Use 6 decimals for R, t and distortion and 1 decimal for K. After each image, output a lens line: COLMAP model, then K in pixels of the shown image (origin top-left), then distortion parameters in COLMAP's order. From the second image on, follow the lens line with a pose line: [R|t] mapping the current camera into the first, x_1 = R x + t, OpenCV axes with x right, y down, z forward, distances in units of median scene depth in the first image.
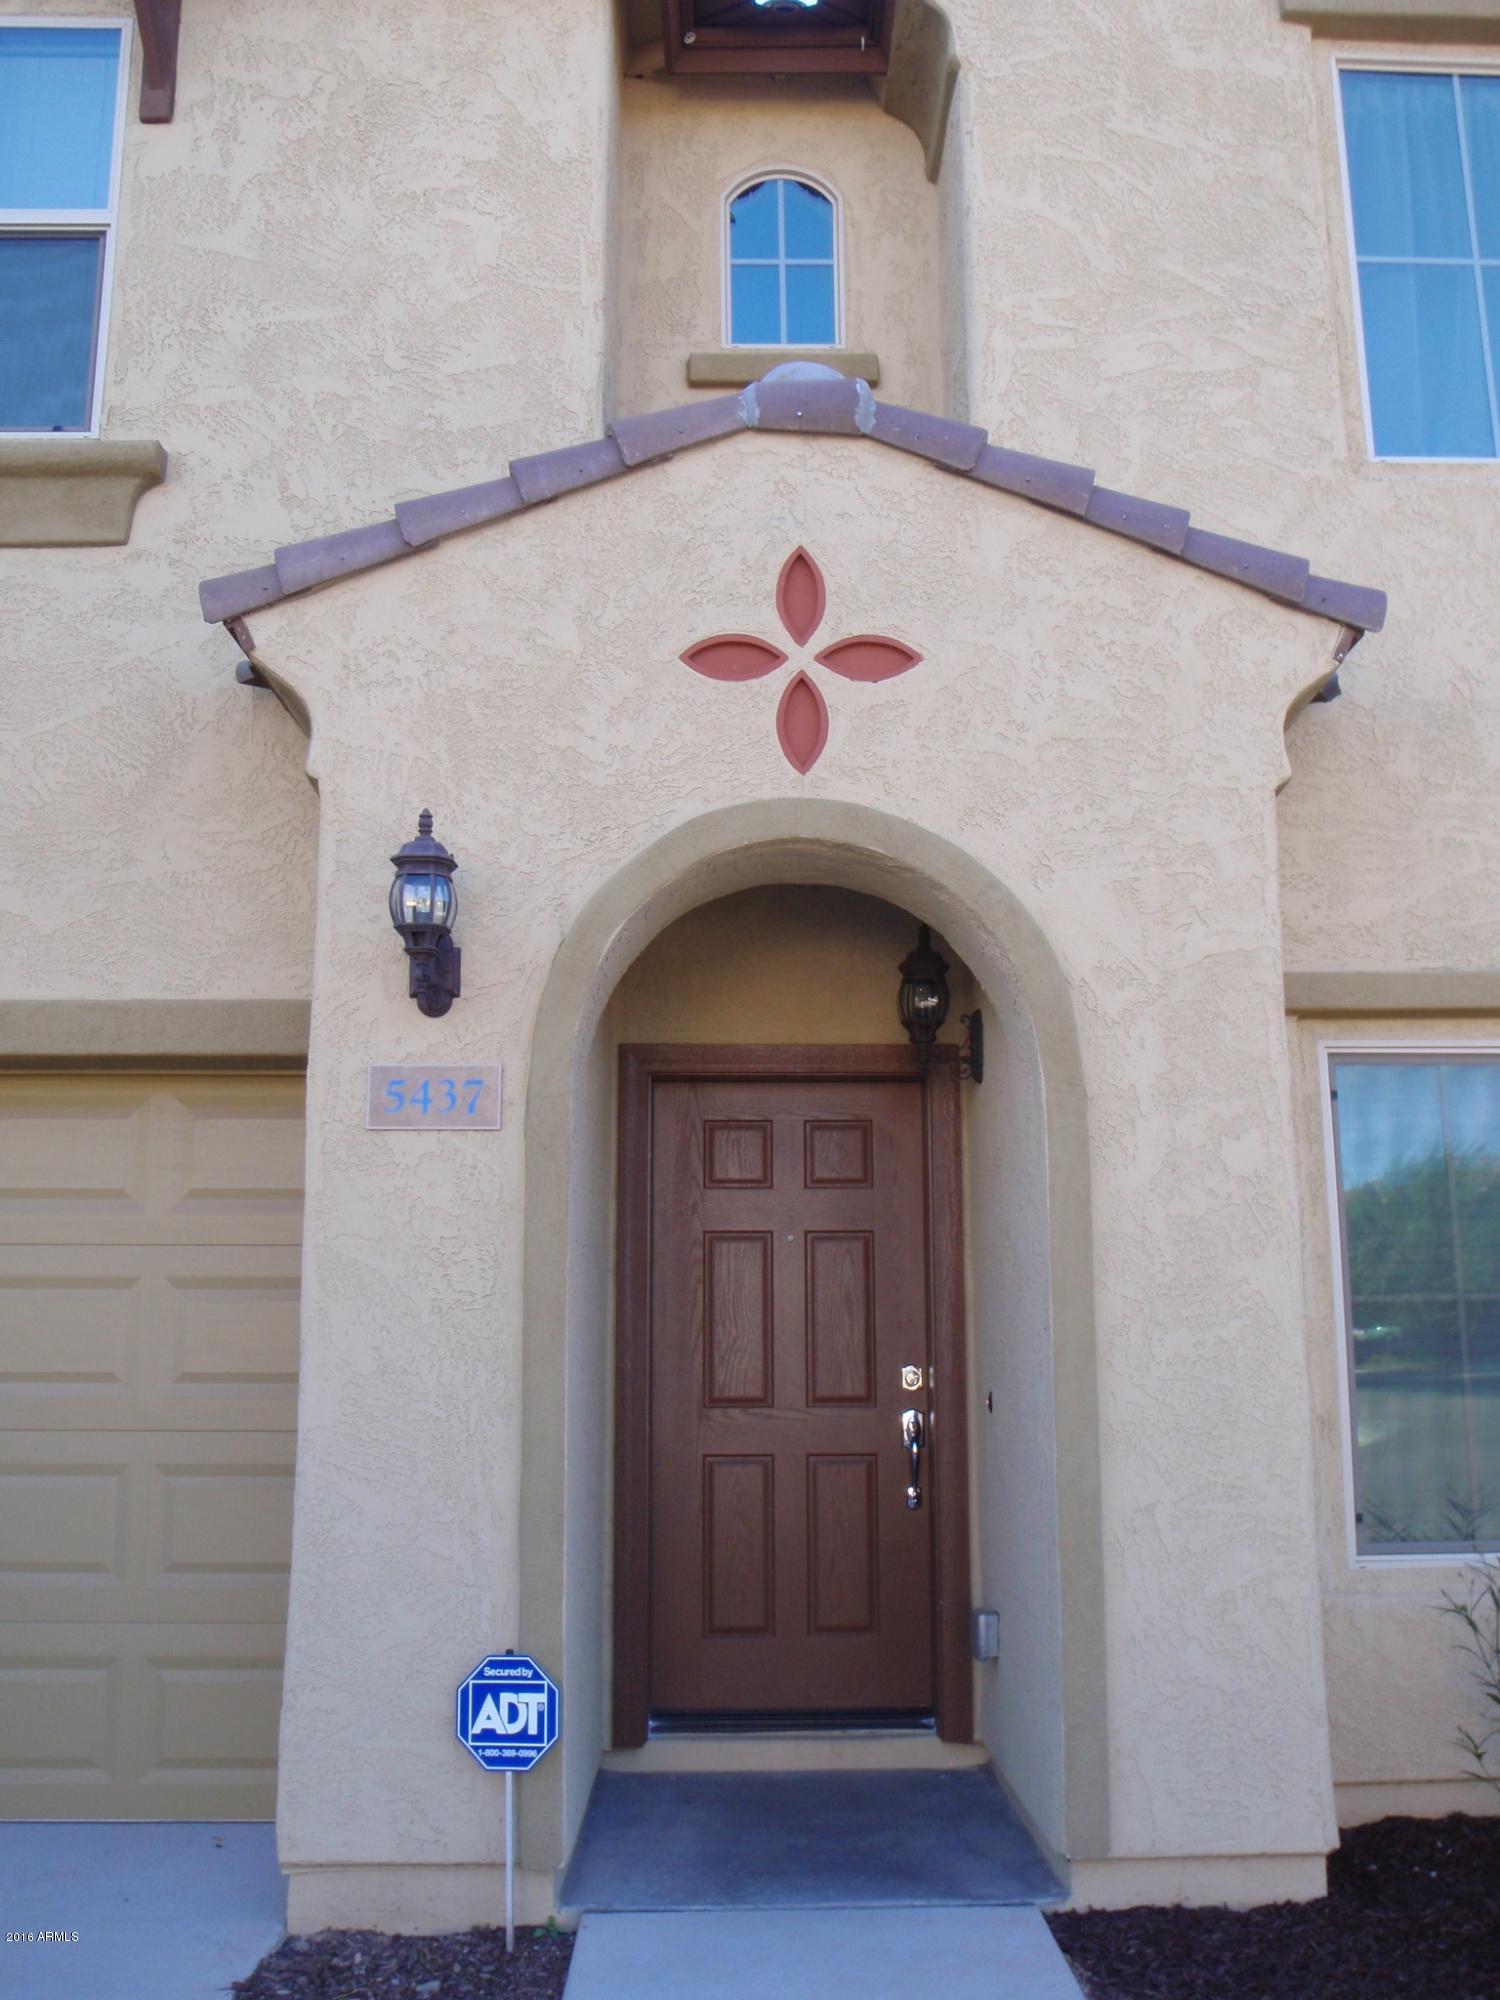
lens RADIAL K [[1666.5, 0, 787.8], [0, 1666.5, 1015.4], [0, 0, 1]] dist [-0.067227, 0.043896]
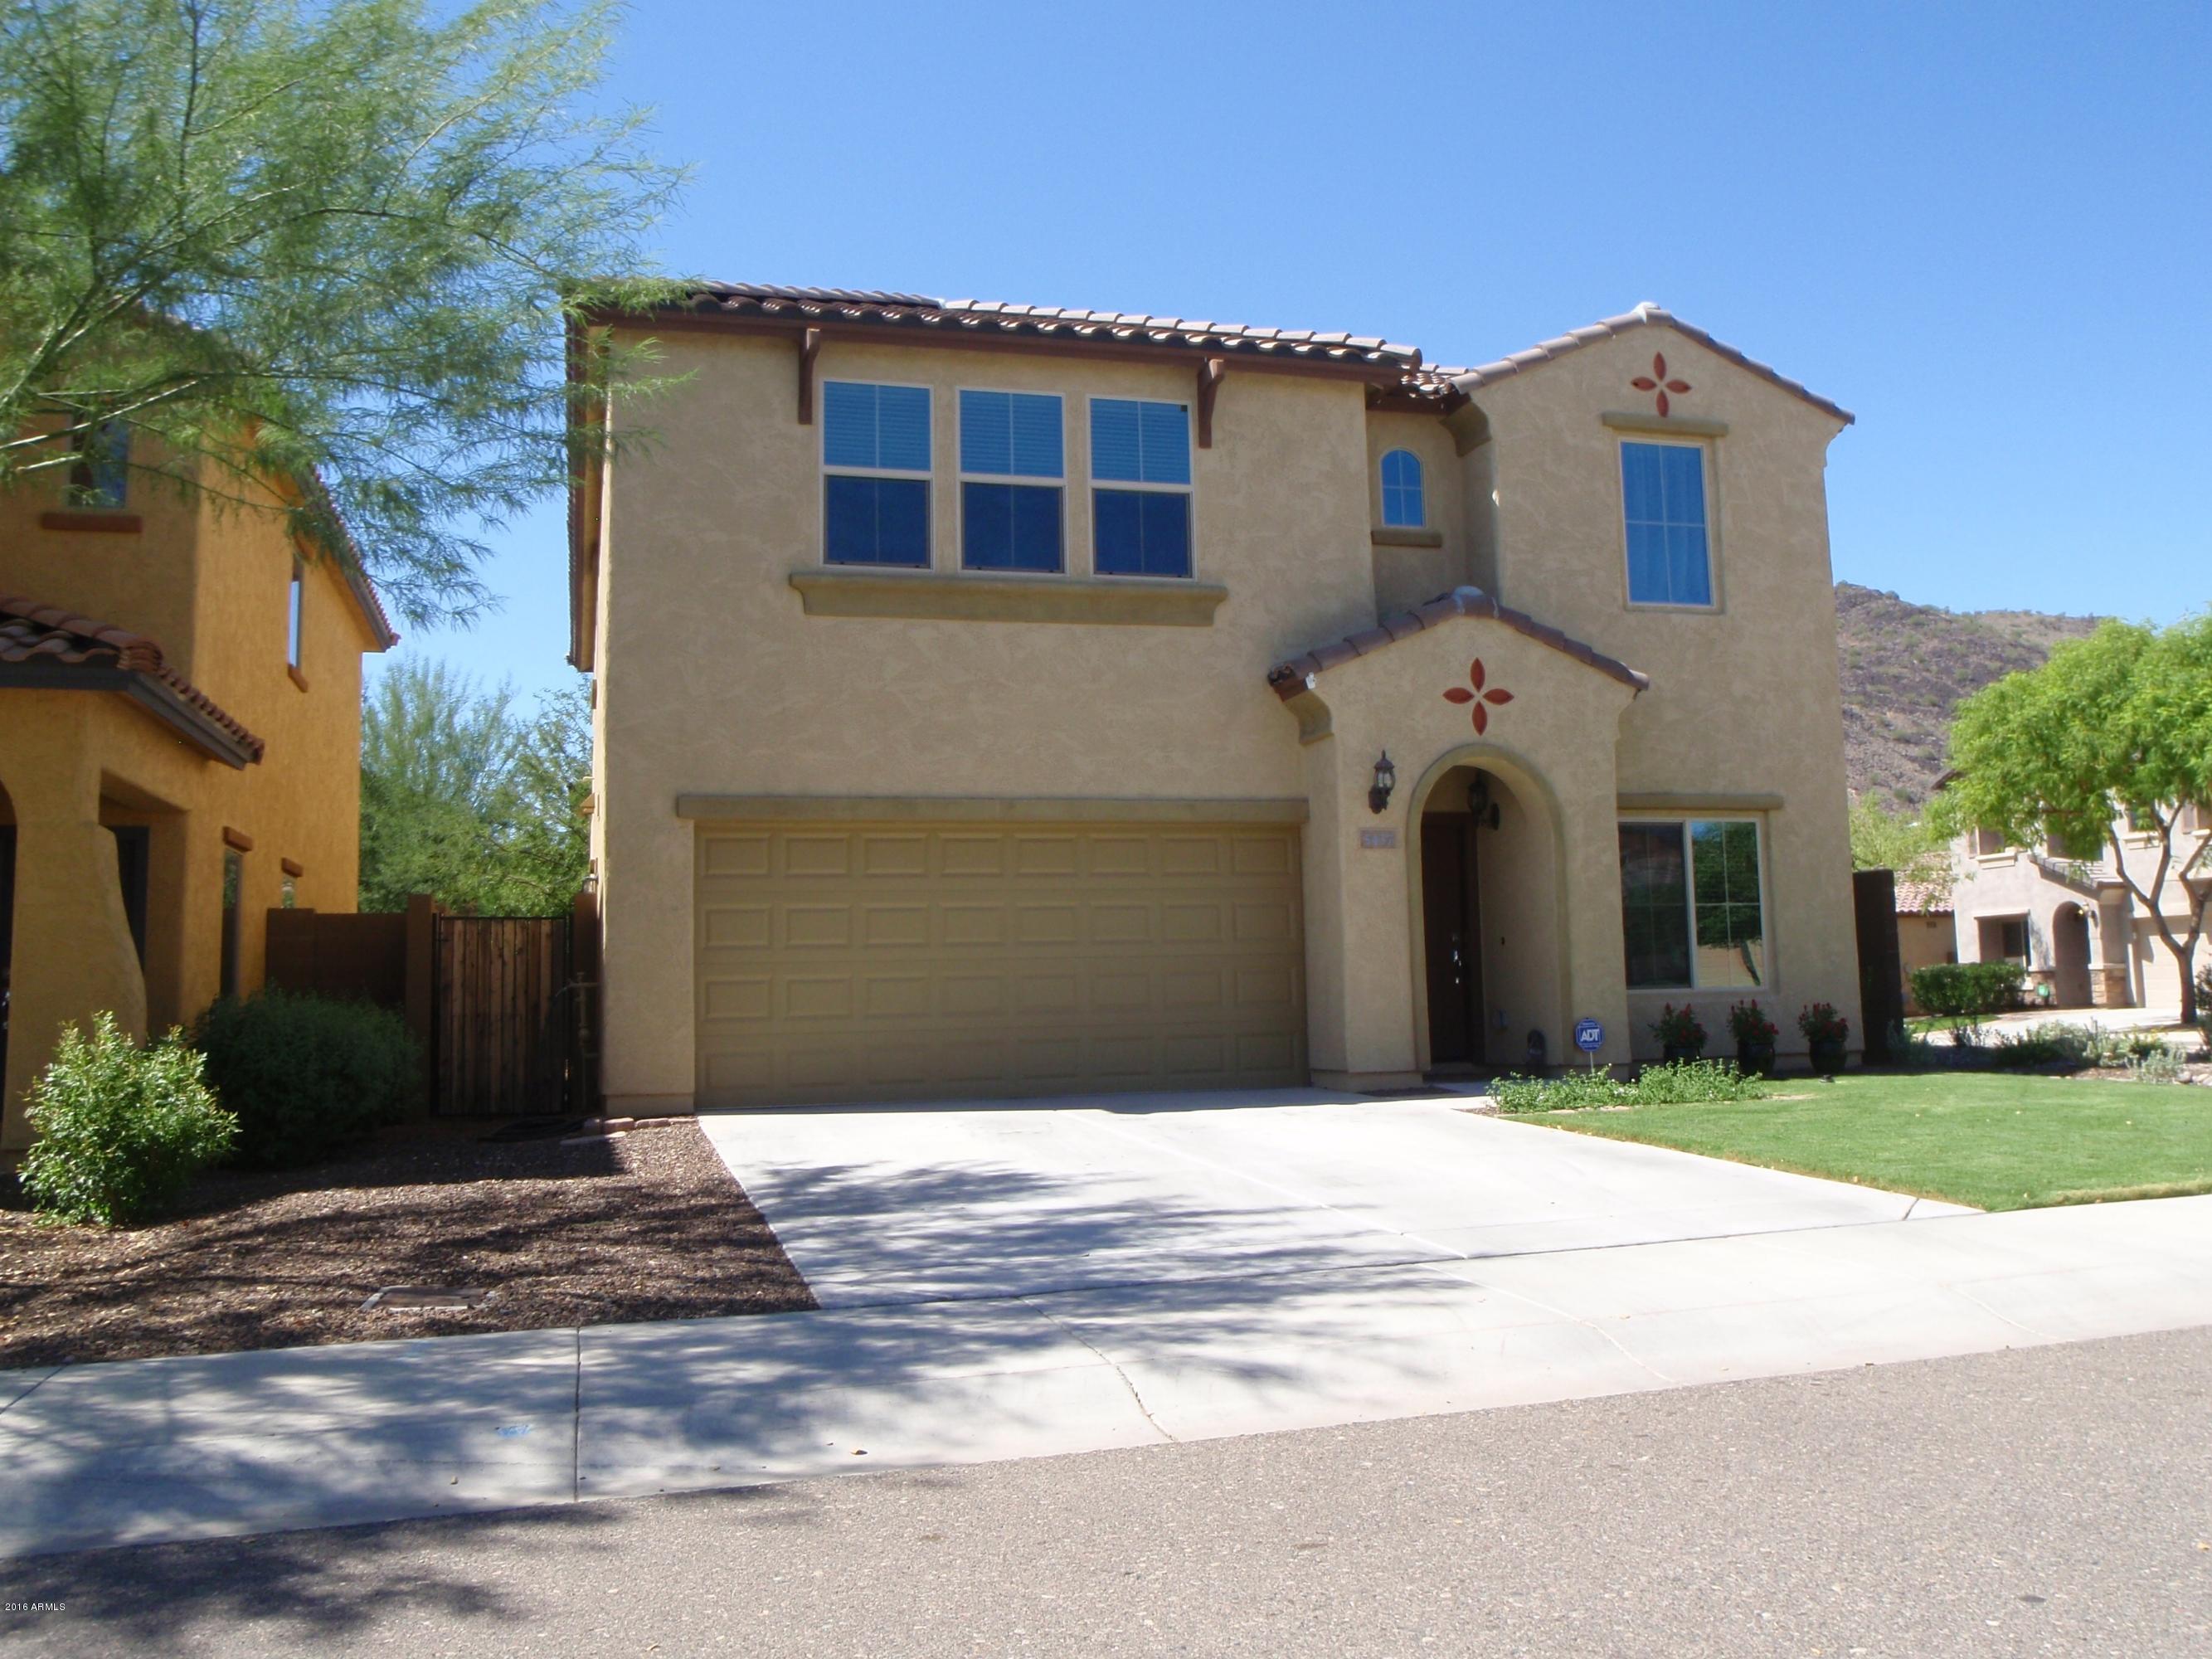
lens RADIAL K [[1843.2, 0, 1144.9], [0, 1843.2, 786.1], [0, 0, 1]] dist [-0.067227, 0.043896]
pose [[0.966530, 0.013900, 0.256177, -1.246695], [-0.030850, 0.997583, 0.062266, -0.207748], [-0.254693, -0.068085, 0.964622, -1.825934]]
